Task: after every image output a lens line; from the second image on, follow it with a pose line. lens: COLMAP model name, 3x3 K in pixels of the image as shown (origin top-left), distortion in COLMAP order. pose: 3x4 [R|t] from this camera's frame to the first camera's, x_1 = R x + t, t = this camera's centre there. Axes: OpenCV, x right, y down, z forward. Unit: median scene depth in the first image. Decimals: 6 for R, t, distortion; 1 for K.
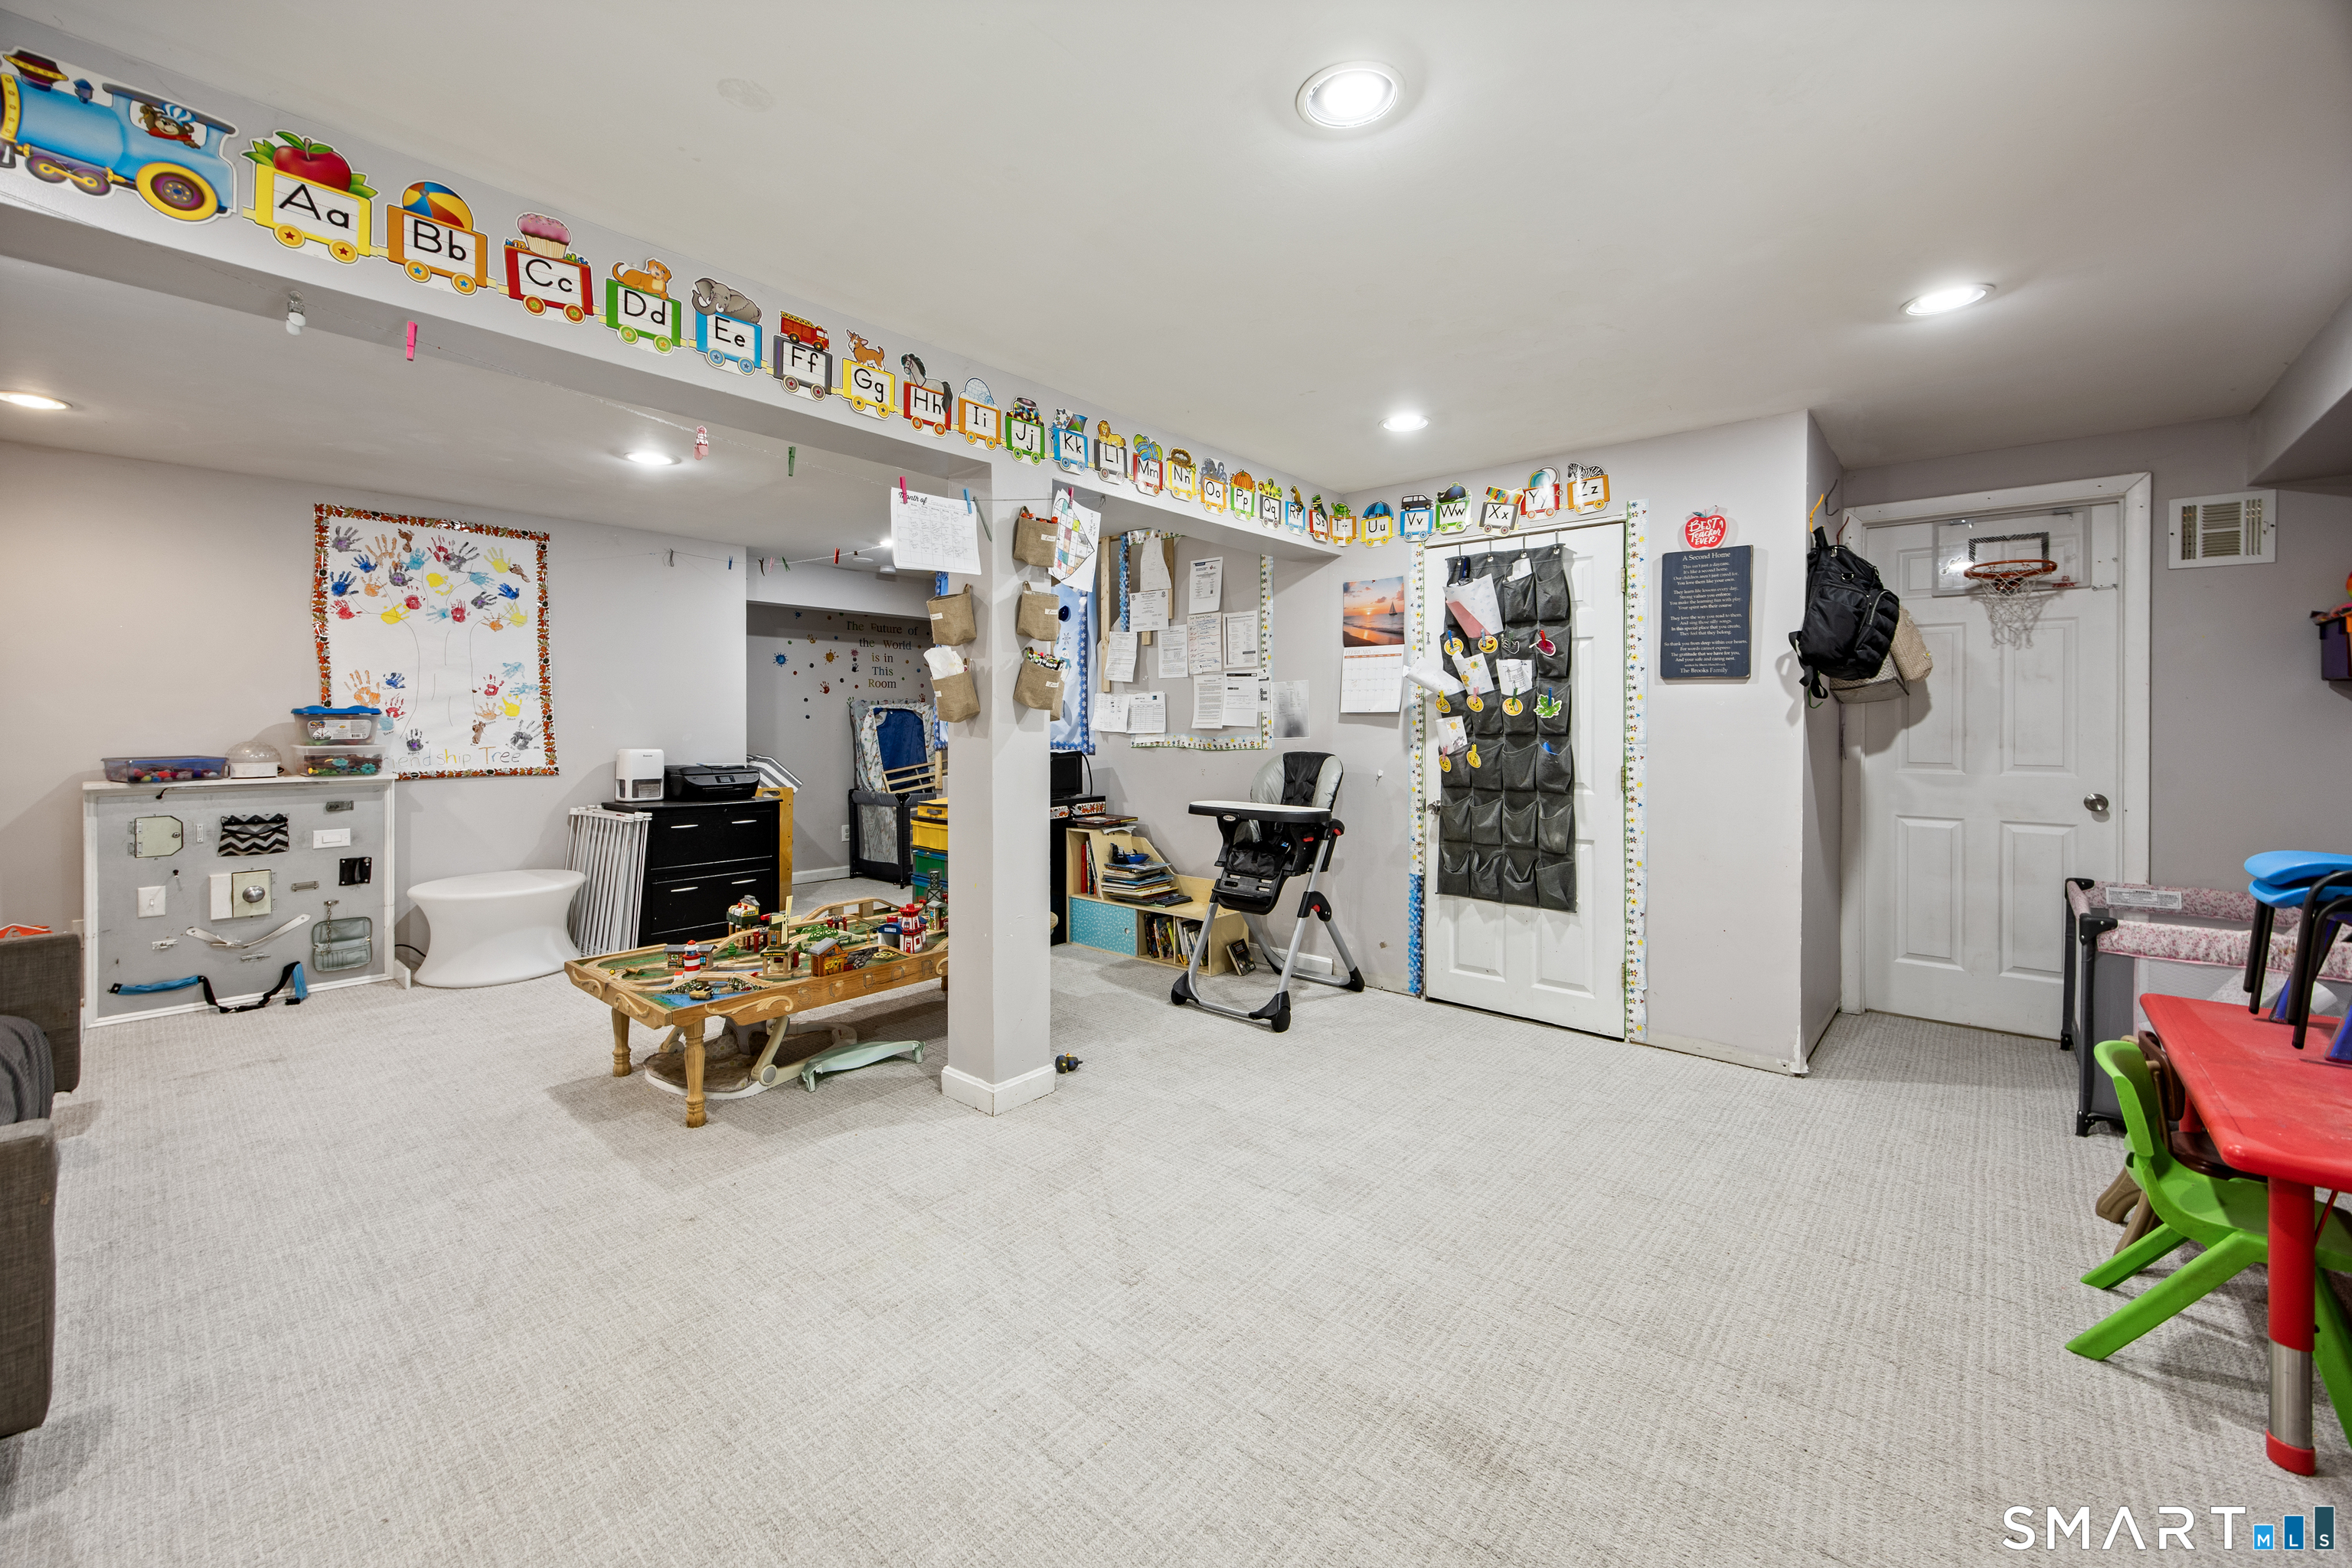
lens RADIAL K [[946.6, 0, 1181.2], [0, 946.6, 743.7], [0, 0, 1]] dist [0.002386, 0.000434]
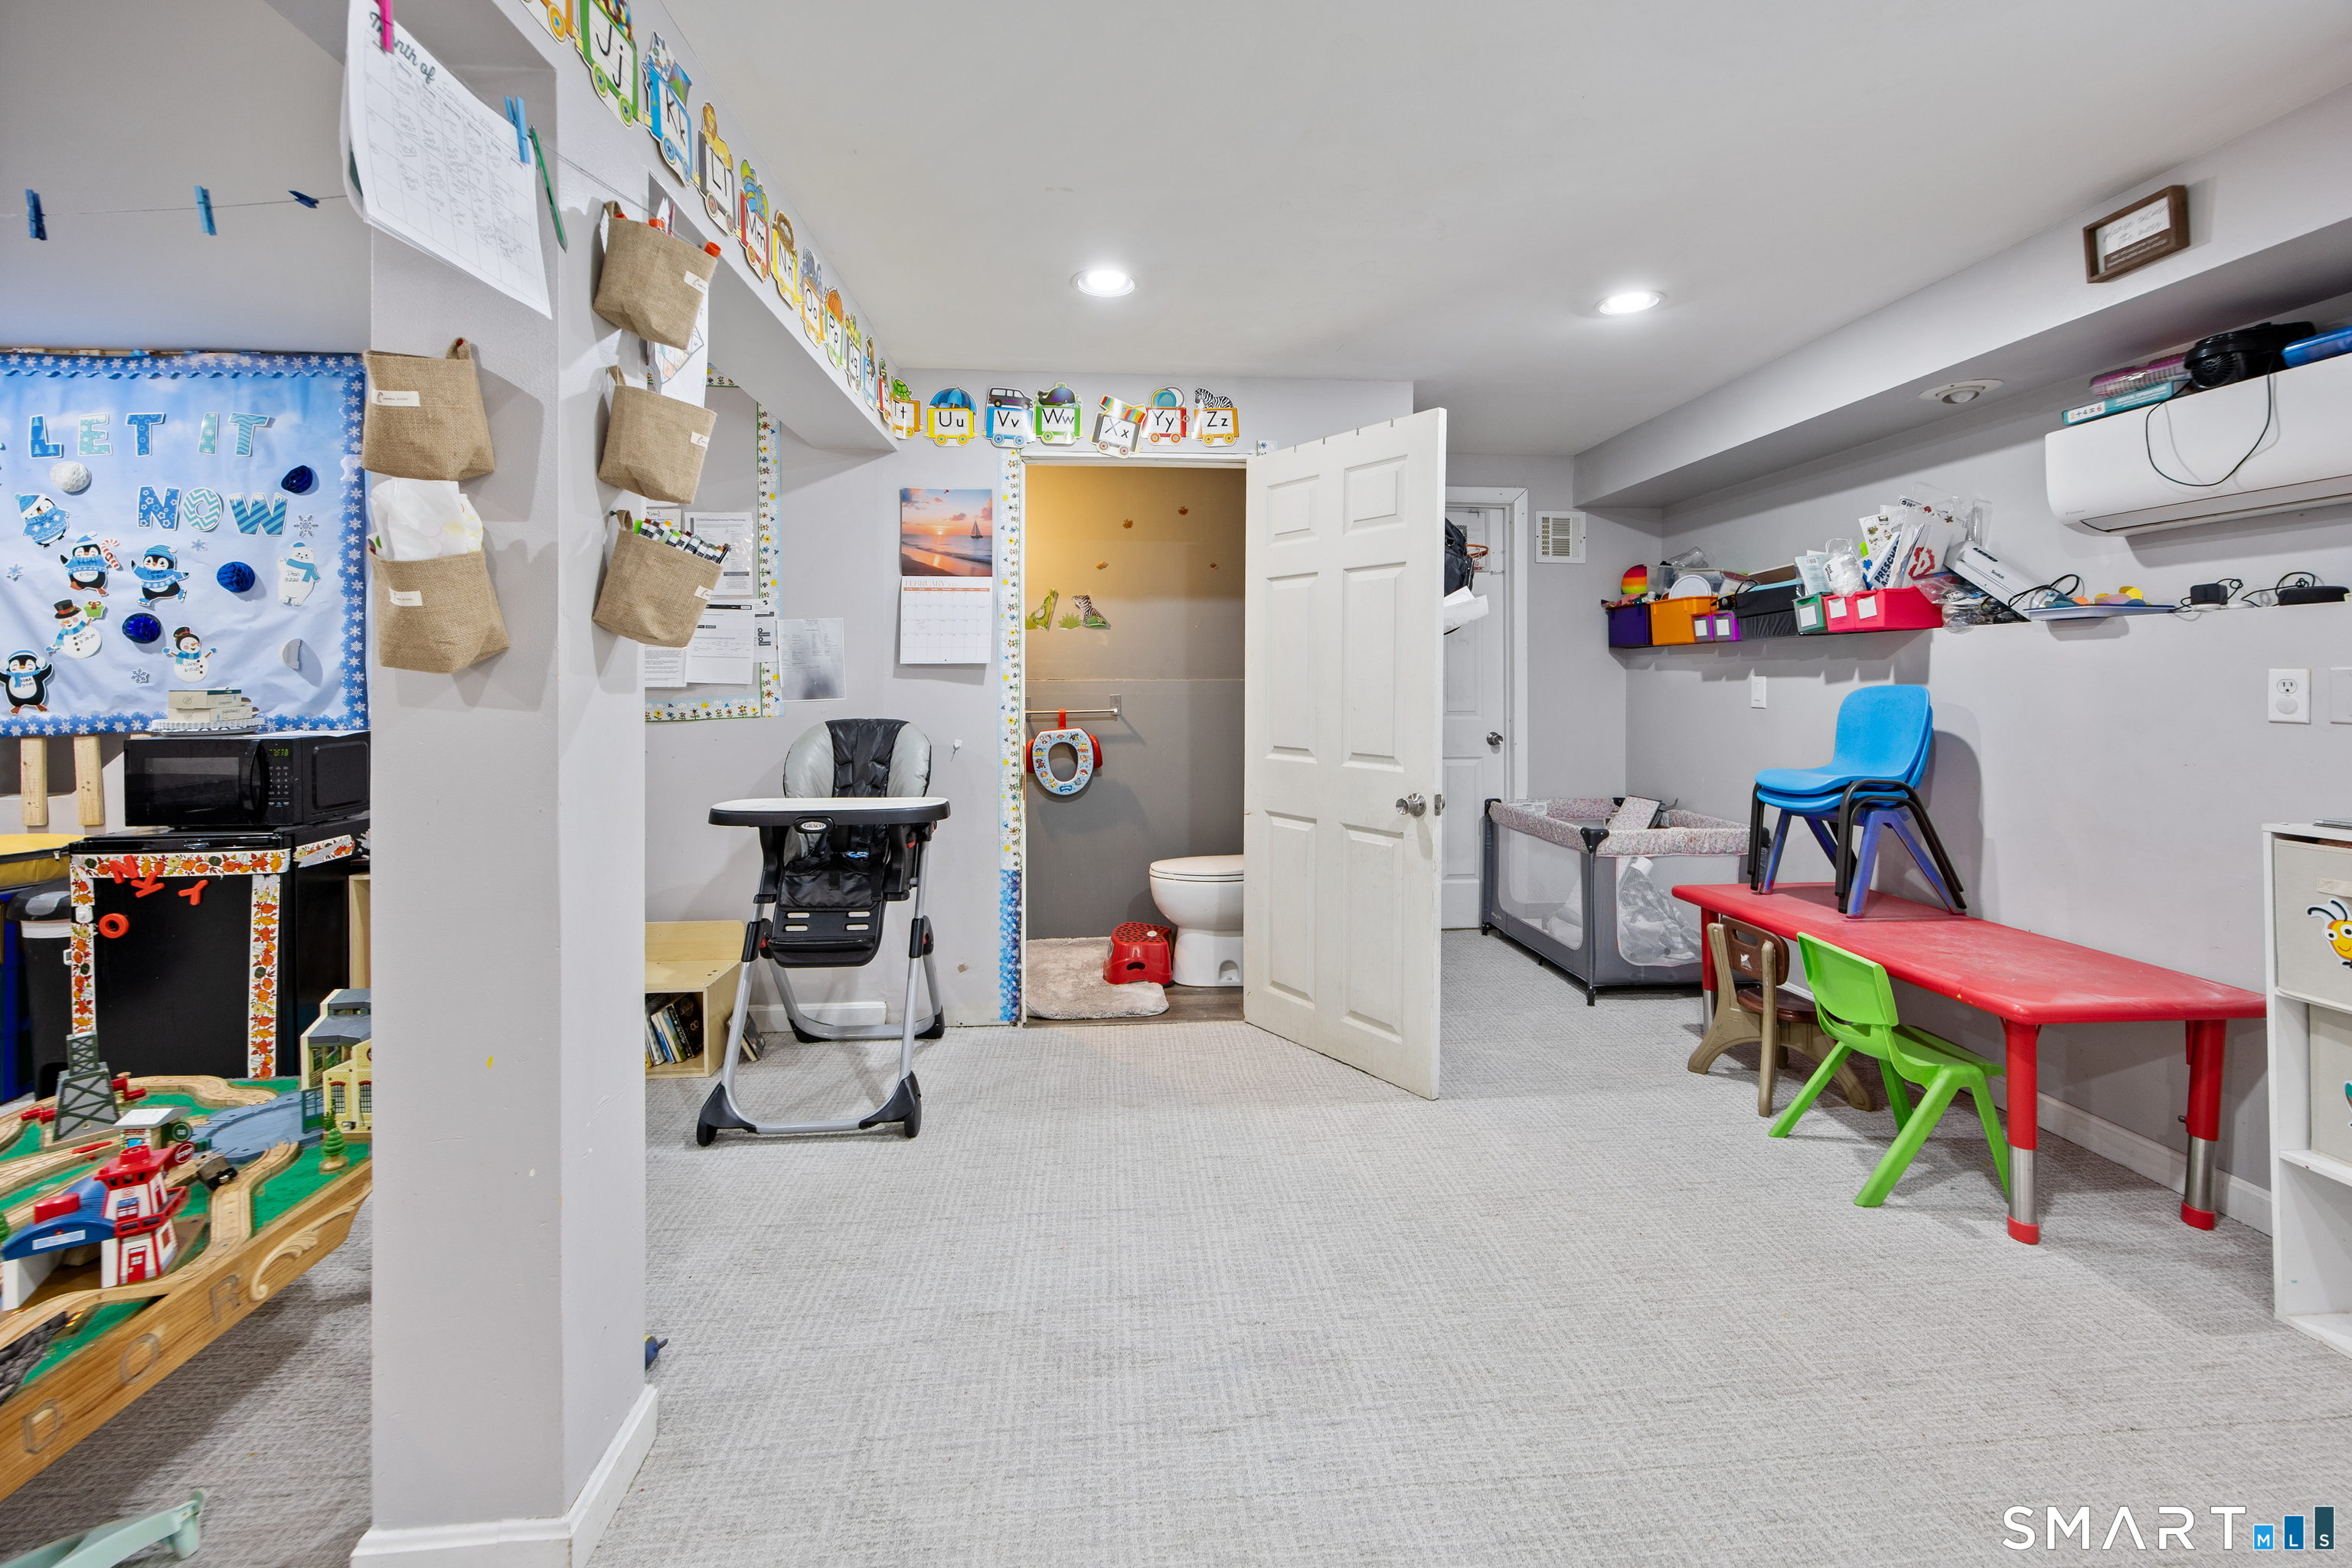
lens RADIAL K [[946.6, 0, 1184.2], [0, 946.6, 692.3], [0, 0, 1]] dist [0.002386, 0.000434]
pose [[0.694163, -0.011225, 0.719730, -0.240895], [0.018896, 0.999818, -0.002631, -0.005653], [-0.719570, 0.015426, 0.694249, 0.383868]]
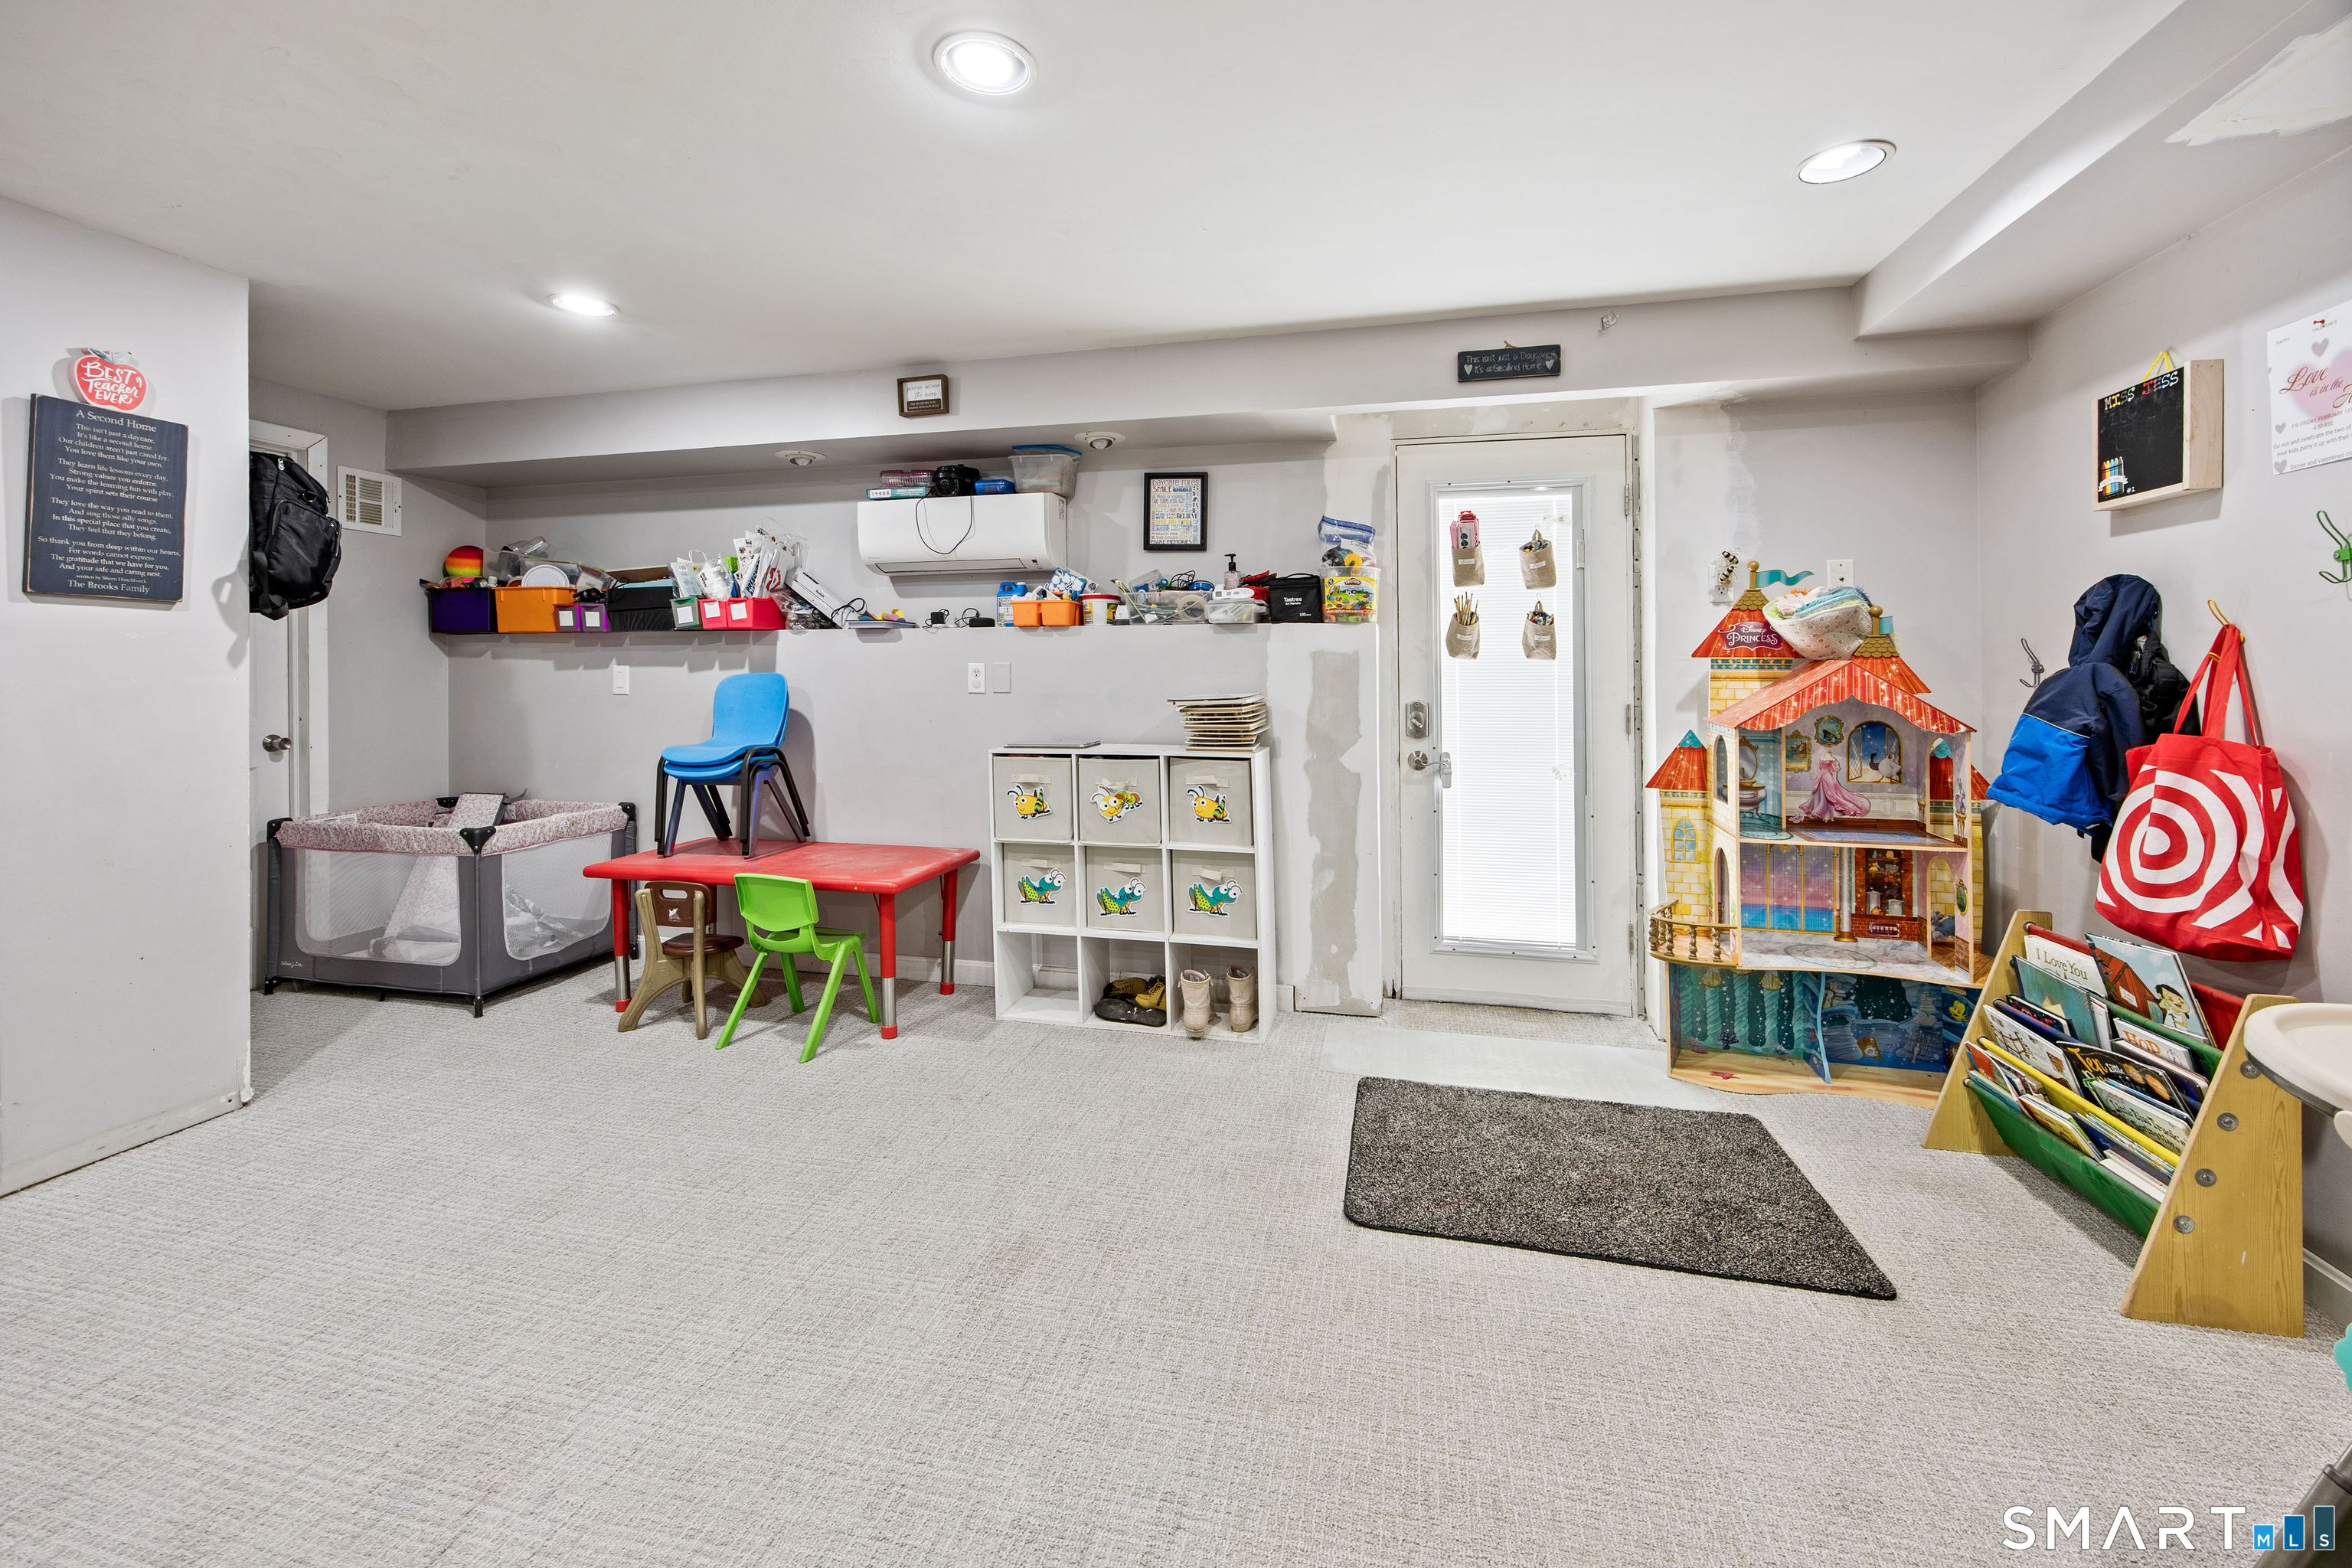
lens RADIAL K [[946.6, 0, 1184.1], [0, 946.6, 680.0], [0, 0, 1]] dist [0.002386, 0.000434]
pose [[-0.459816, -0.012176, 0.887931, -0.365570], [0.019849, 0.999515, 0.023985, -0.010301], [-0.887792, 0.028653, -0.459351, 0.564154]]
